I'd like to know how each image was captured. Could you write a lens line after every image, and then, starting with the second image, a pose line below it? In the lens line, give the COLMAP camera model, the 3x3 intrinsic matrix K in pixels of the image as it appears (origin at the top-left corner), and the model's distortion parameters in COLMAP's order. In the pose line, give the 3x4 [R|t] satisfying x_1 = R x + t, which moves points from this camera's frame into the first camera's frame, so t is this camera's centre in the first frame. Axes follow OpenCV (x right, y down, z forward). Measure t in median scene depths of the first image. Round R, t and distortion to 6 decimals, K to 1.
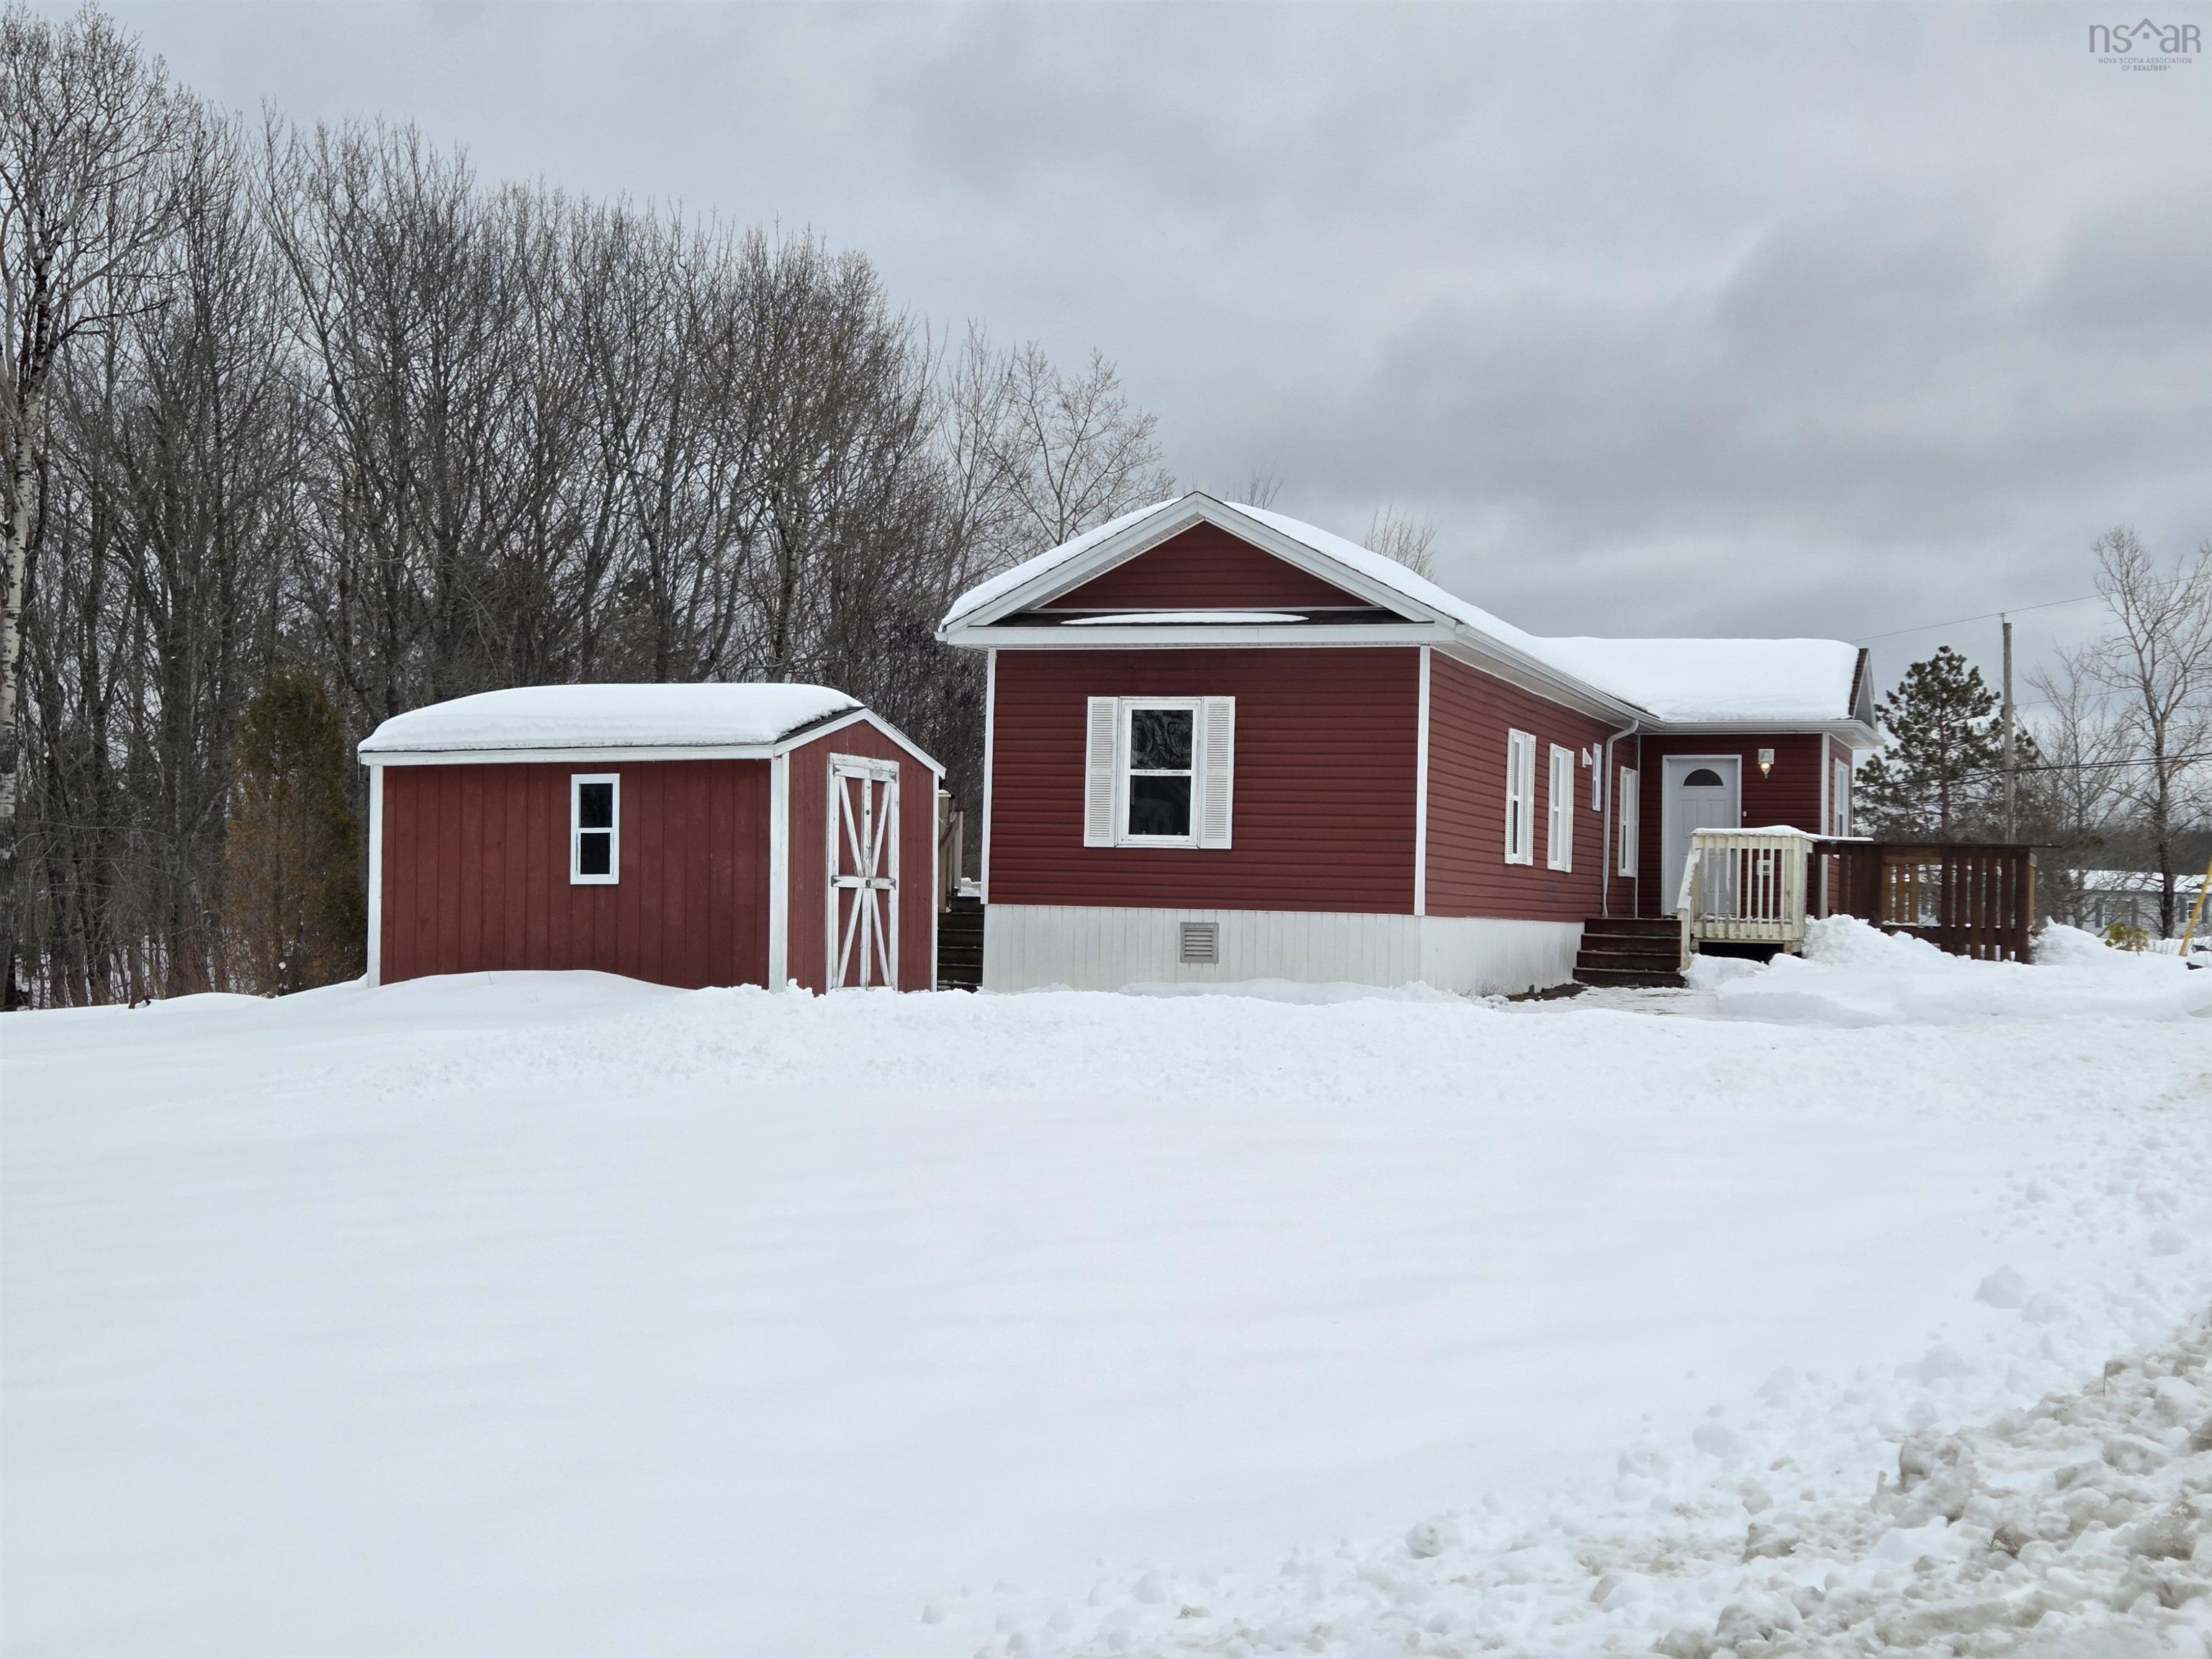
lens RADIAL K [[2992.0, 0, 1106.0], [0, 2992.0, 829.5], [0, 0, 1]] dist [0.104066, -0.031956]
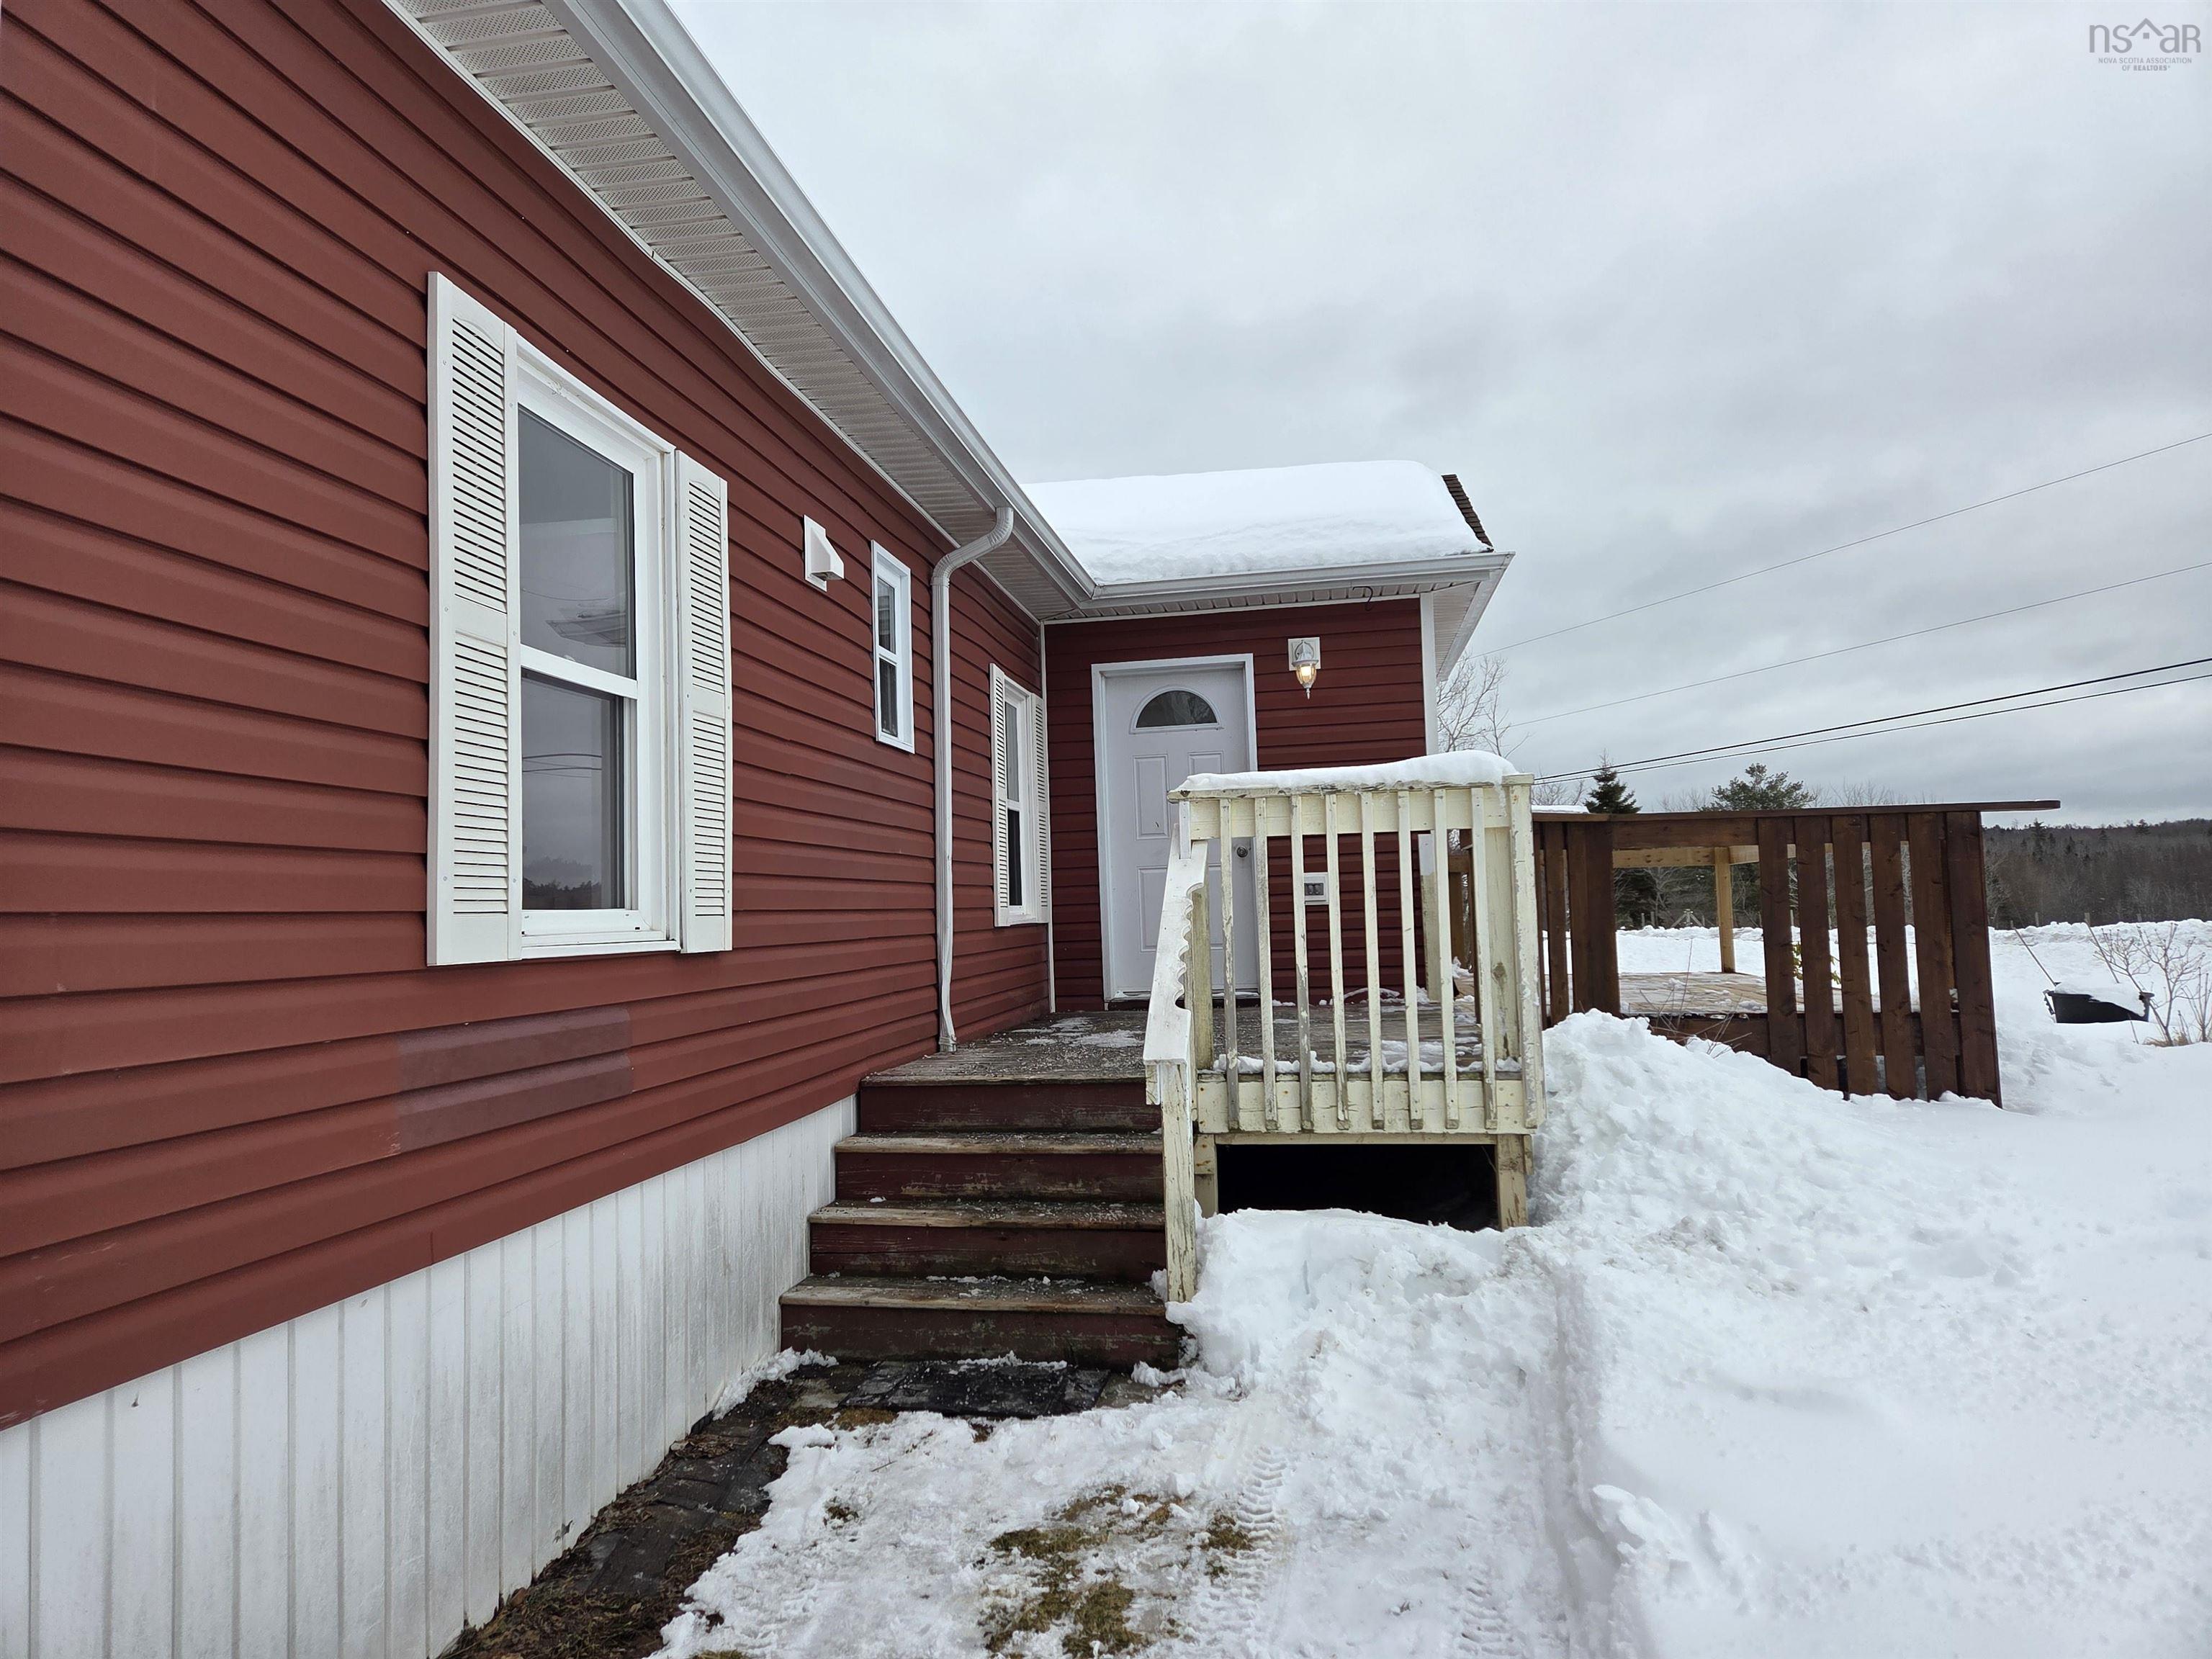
lens RADIAL K [[1460.6, 0, 1093.4], [0, 1460.6, 812.3], [0, 0, 1]] dist [0.093964, -0.077489]
pose [[0.985350, -0.040704, 0.165613, 0.148180], [0.047761, 0.998103, -0.038853, 0.008021], [-0.163717, 0.046194, 0.985425, 0.782278]]
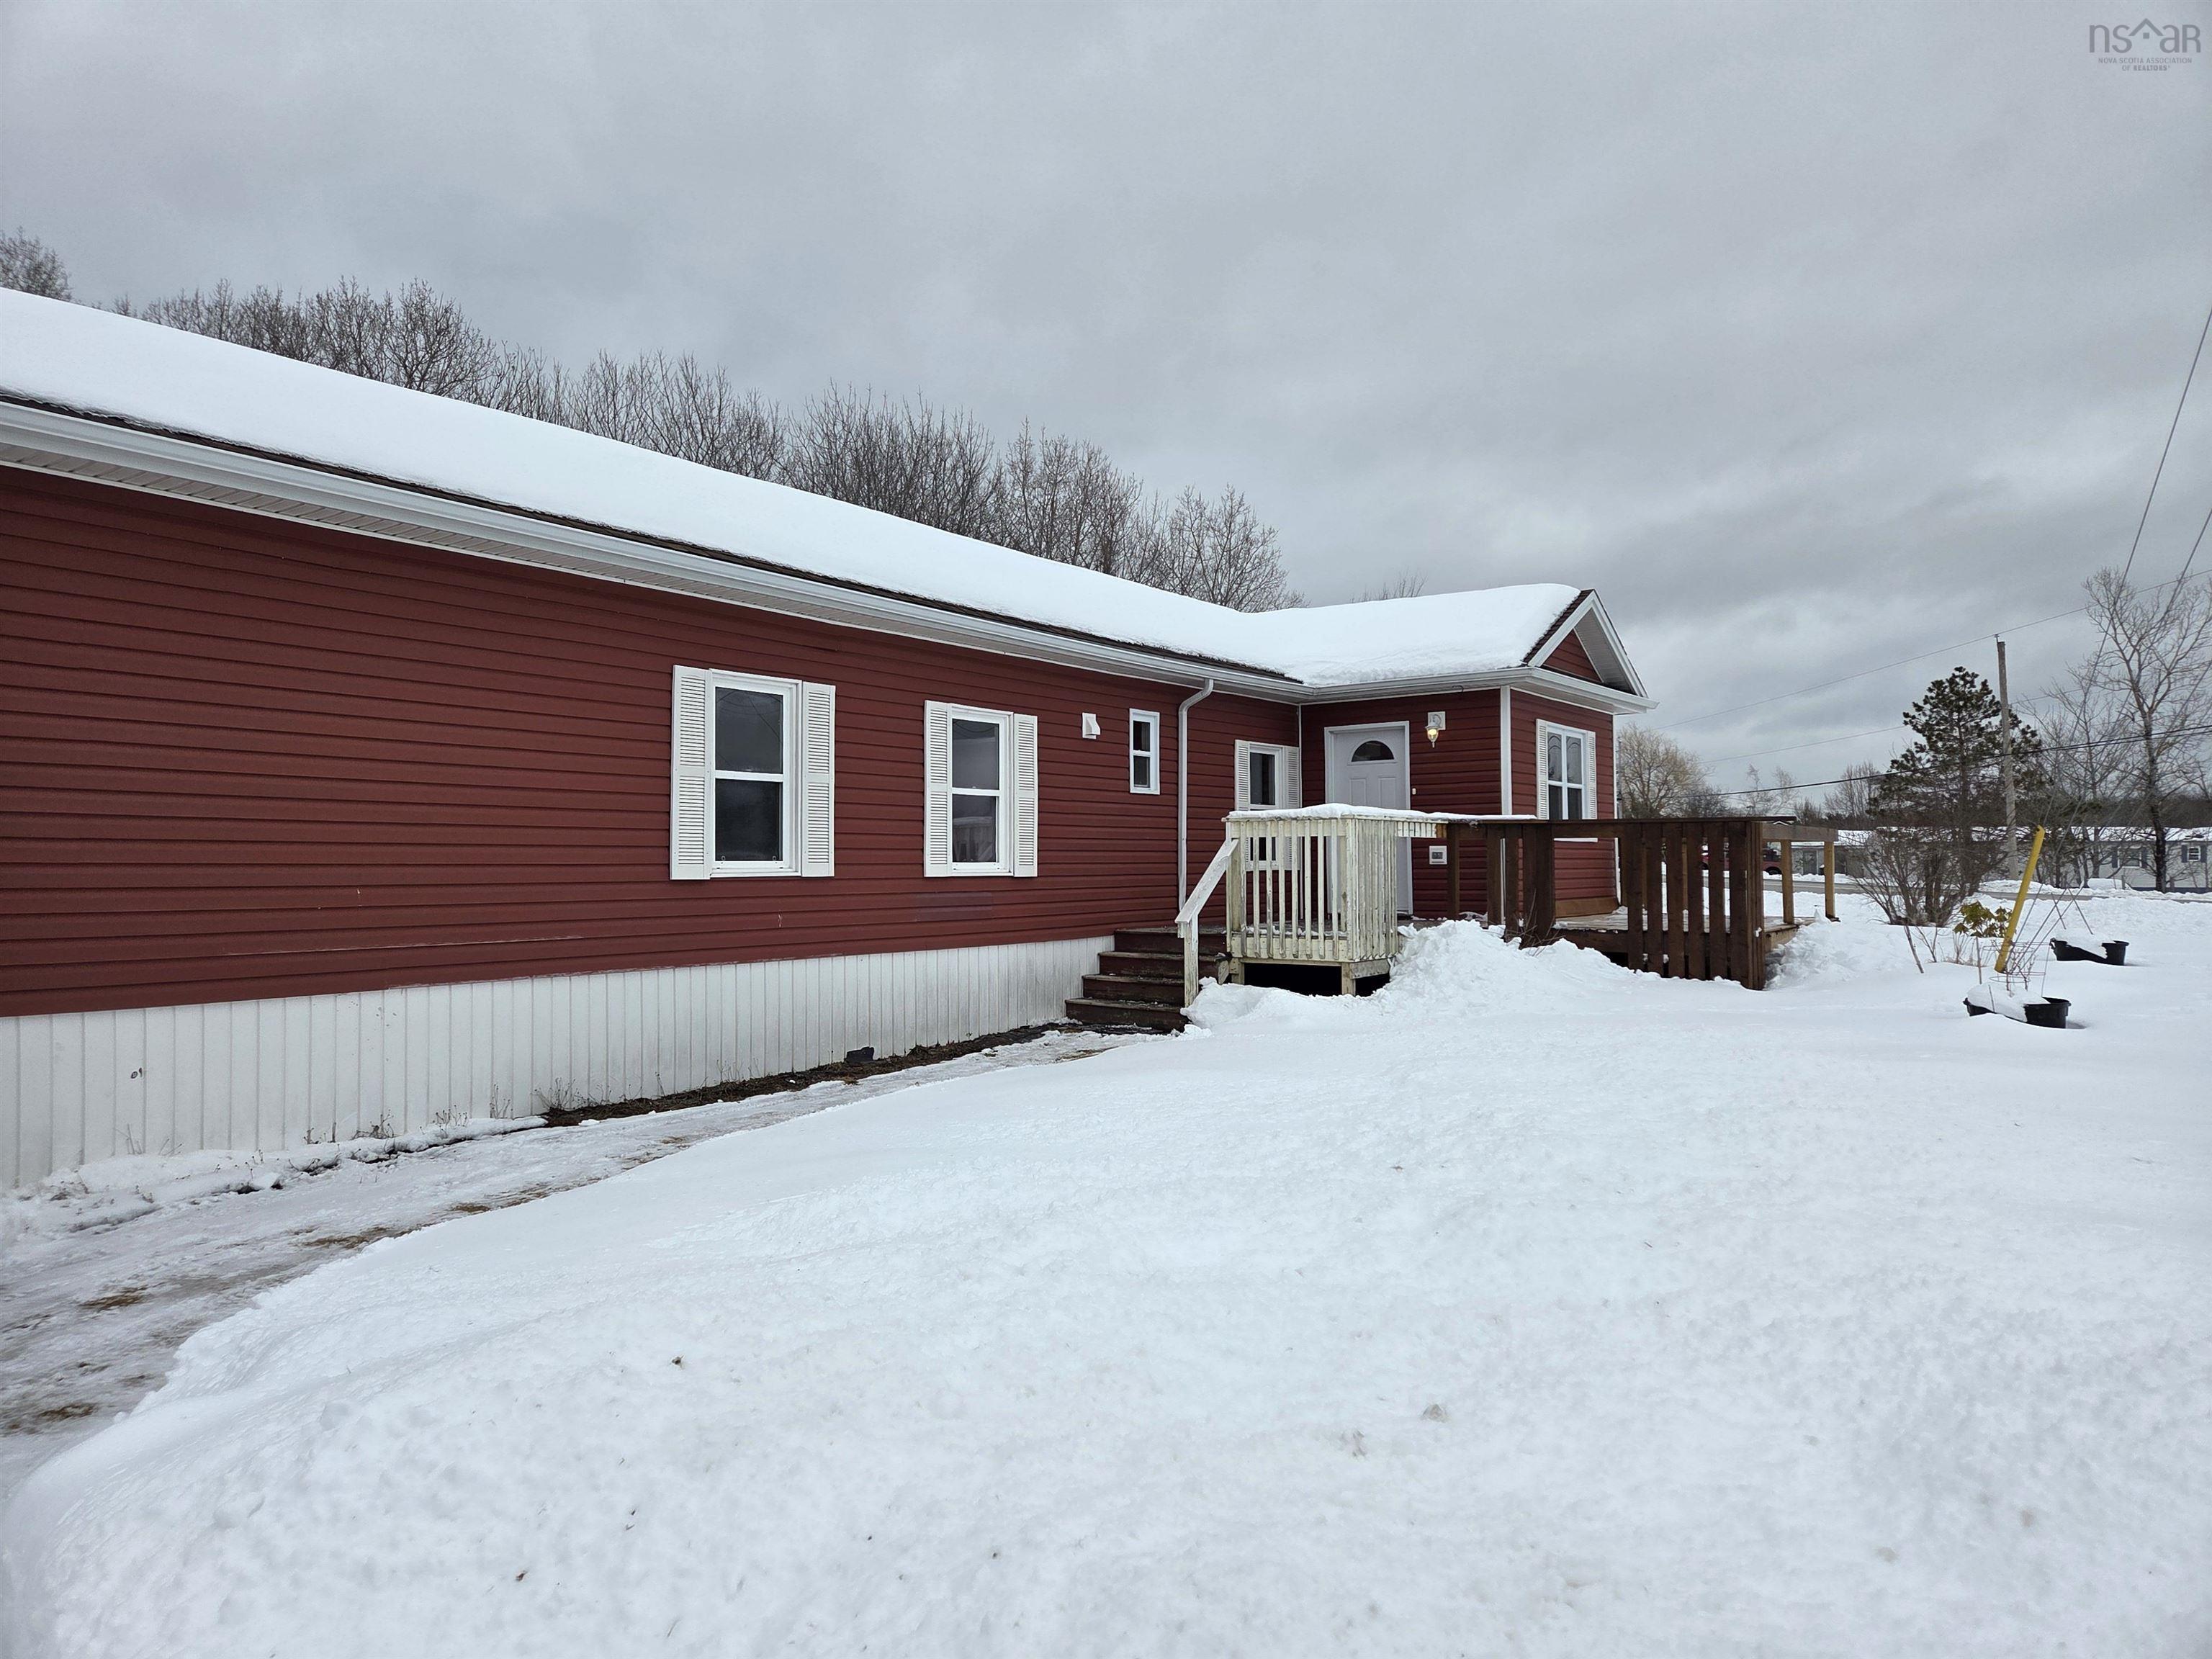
lens RADIAL K [[1460.6, 0, 1093.4], [0, 1460.6, 812.3], [0, 0, 1]] dist [0.093964, -0.077489]
pose [[0.954448, -0.036809, -0.296098, 0.249216], [0.033870, 0.999313, -0.015050, 0.003821], [0.296449, 0.004336, 0.955039, 0.587085]]
